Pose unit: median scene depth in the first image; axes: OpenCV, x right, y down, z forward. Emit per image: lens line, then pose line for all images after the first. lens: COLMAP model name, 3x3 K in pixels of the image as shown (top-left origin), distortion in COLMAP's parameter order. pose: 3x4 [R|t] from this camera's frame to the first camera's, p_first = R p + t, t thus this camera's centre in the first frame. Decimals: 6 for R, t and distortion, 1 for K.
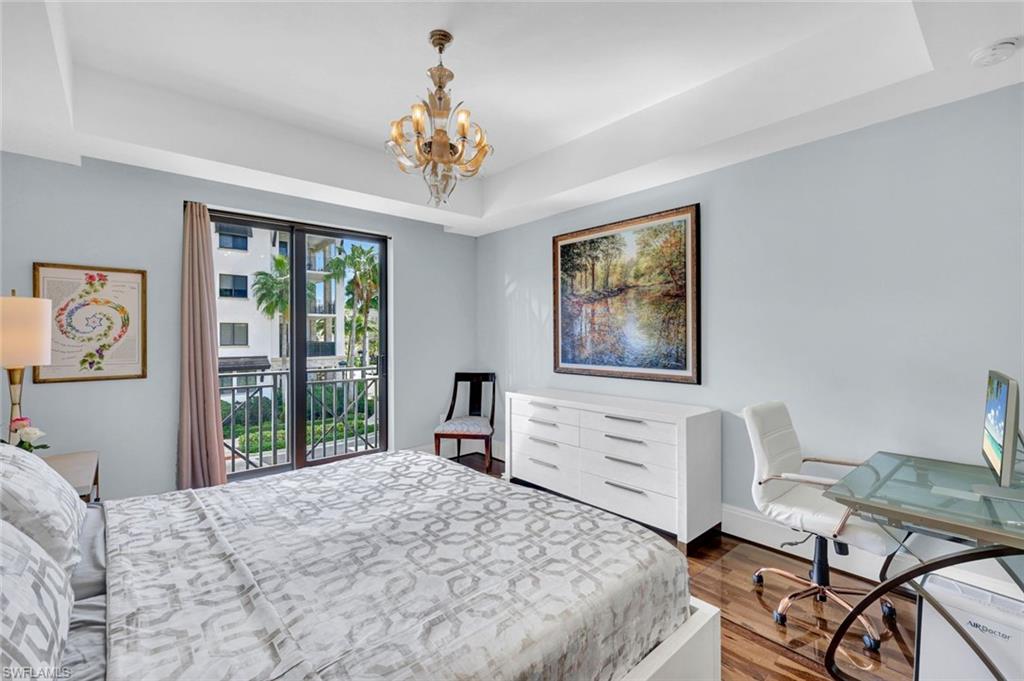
lens RADIAL K [[444.3, 0, 506.8], [0, 444.3, 339.9], [0, 0, 1]] dist [0.000618, 0.000218]
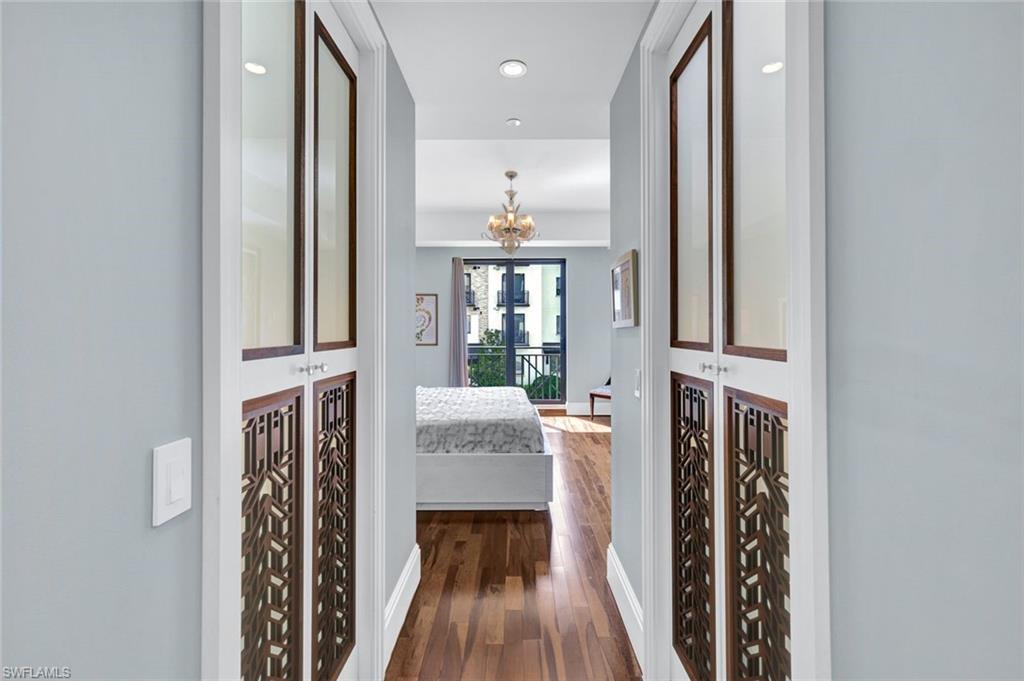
lens RADIAL K [[444.3, 0, 512.5], [0, 444.3, 331.9], [0, 0, 1]] dist [0.000618, 0.000218]
pose [[0.756199, 0.012538, -0.654221, 1.030960], [-0.007943, 0.999919, 0.009982, -0.001737], [0.654293, -0.002351, 0.756237, -0.435404]]
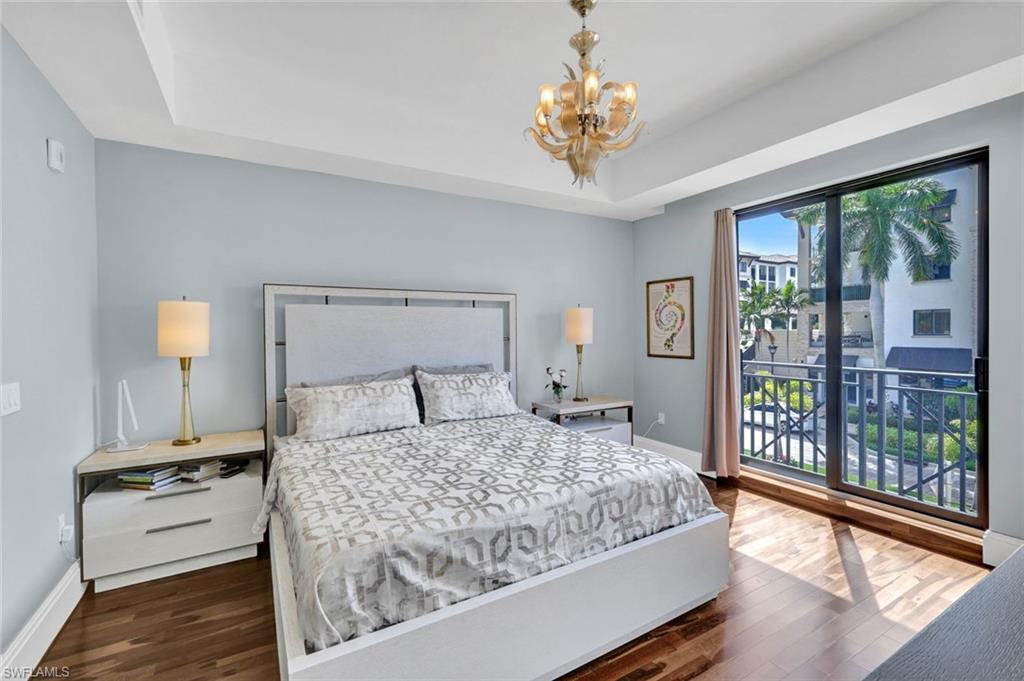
lens RADIAL K [[444.3, 0, 518.2], [0, 444.3, 337.0], [0, 0, 1]] dist [0.000618, 0.000218]
pose [[-0.183744, 0.019154, -0.982788, 0.701608], [0.001740, 0.999815, 0.019160, -0.005925], [0.982973, 0.001811, -0.183743, 0.928999]]
